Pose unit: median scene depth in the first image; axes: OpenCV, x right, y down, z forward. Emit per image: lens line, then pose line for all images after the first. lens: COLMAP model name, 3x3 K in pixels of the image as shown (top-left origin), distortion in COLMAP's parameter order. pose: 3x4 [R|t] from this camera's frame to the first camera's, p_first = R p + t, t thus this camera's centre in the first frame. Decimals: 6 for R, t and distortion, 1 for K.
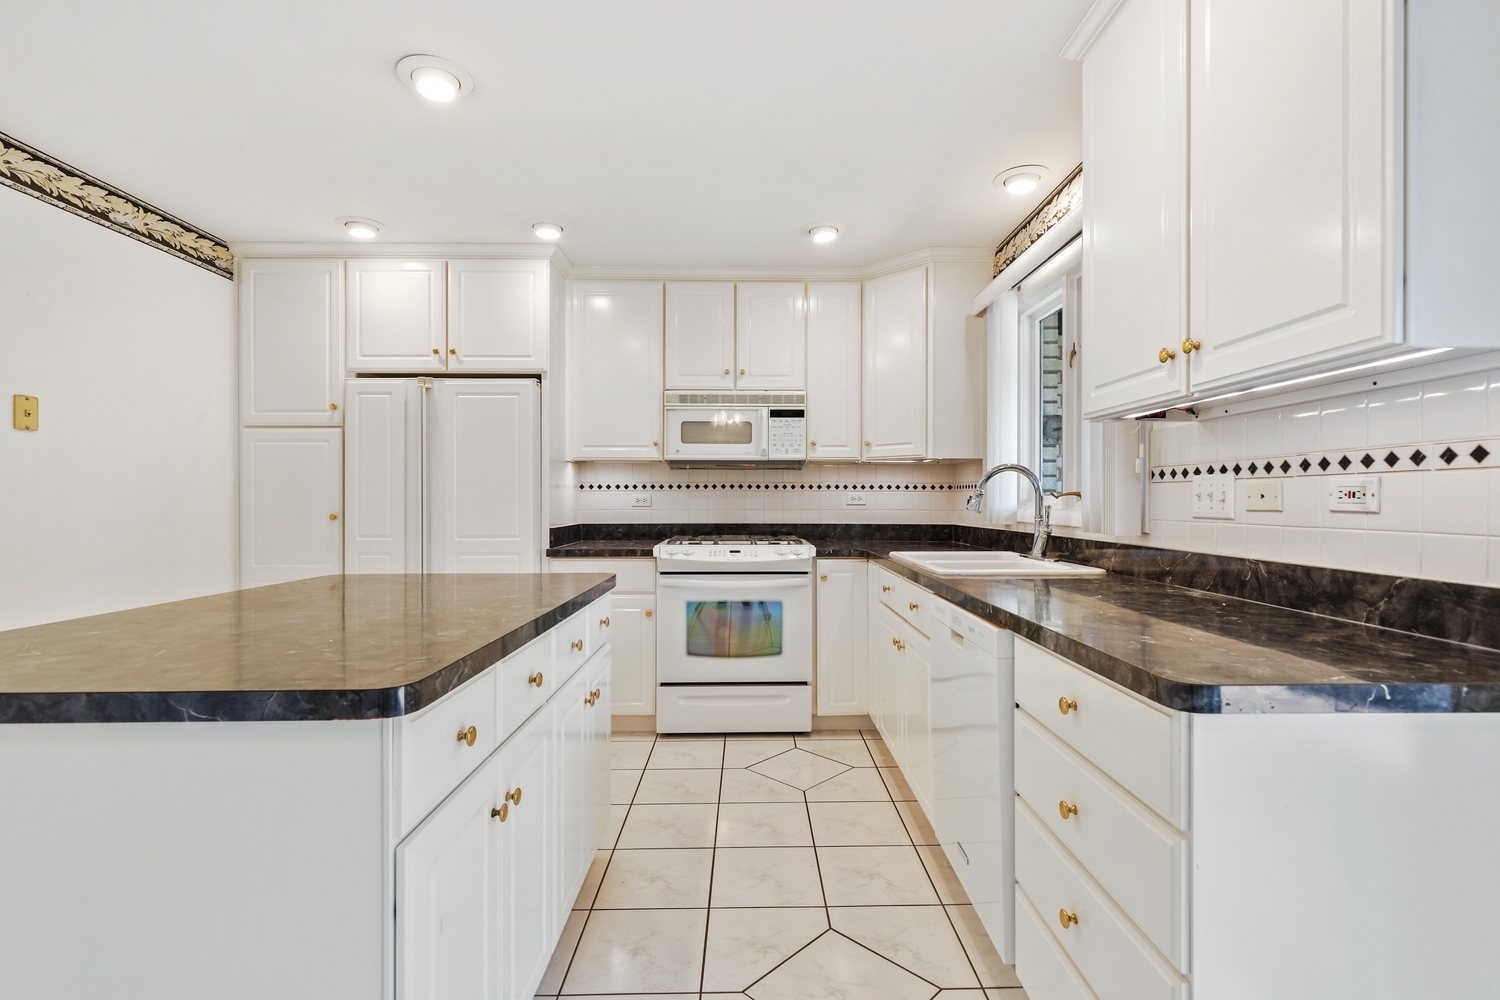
lens RADIAL K [[686.5, 0, 753.3], [0, 686.5, 501.2], [0, 0, 1]] dist [-0.003151, 0.001754]
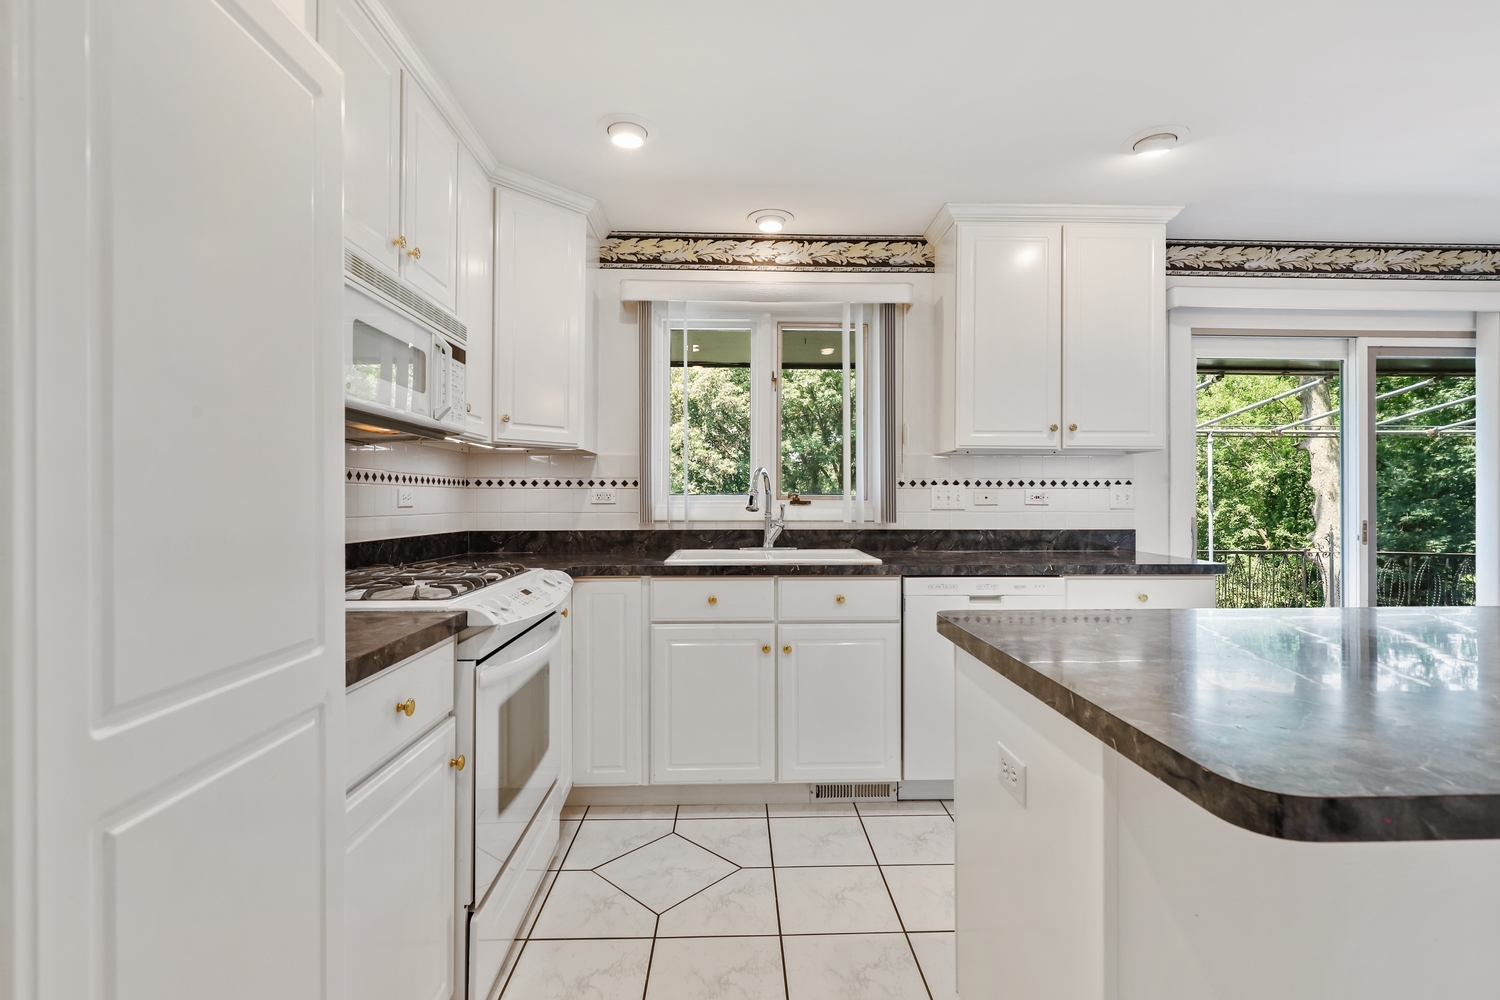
lens RADIAL K [[686.5, 0, 751.9], [0, 686.5, 508.4], [0, 0, 1]] dist [-0.003151, 0.001754]
pose [[-0.035628, 0.012520, 0.999287, -0.591980], [0.005375, 0.999909, -0.012336, 0.021645], [-0.999351, 0.004932, -0.035692, 0.848176]]
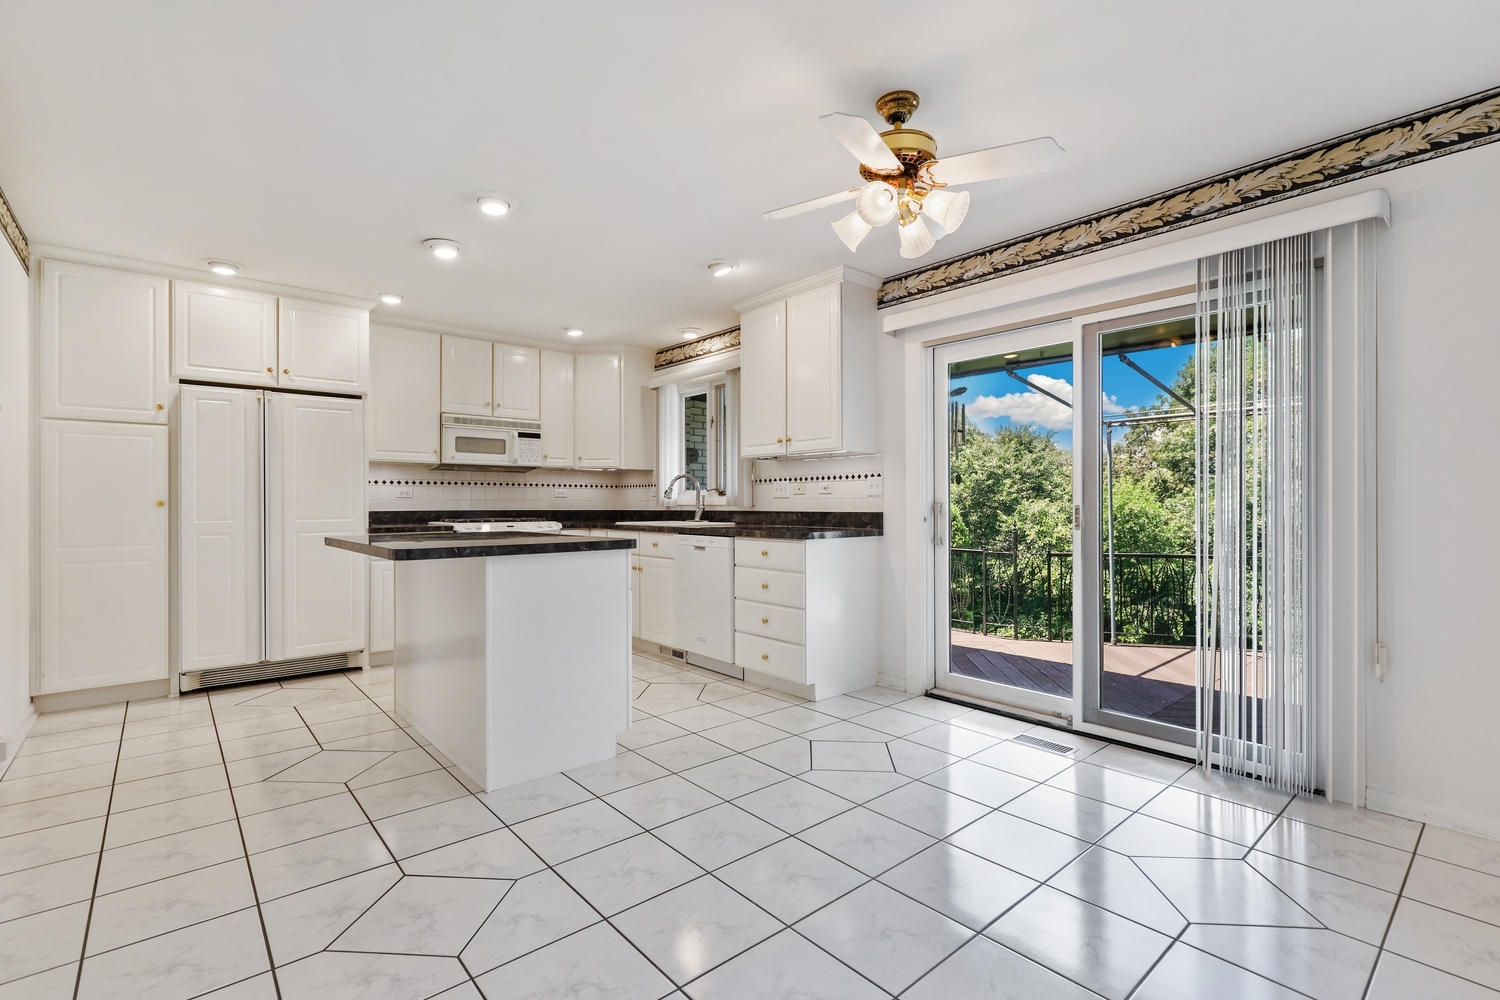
lens RADIAL K [[686.5, 0, 767.3], [0, 686.5, 504.5], [0, 0, 1]] dist [-0.003151, 0.001754]
pose [[0.756134, -0.001569, 0.654415, -0.592720], [0.003092, 0.999995, -0.001176, 0.028770], [-0.654410, 0.002913, 0.756134, -0.518389]]
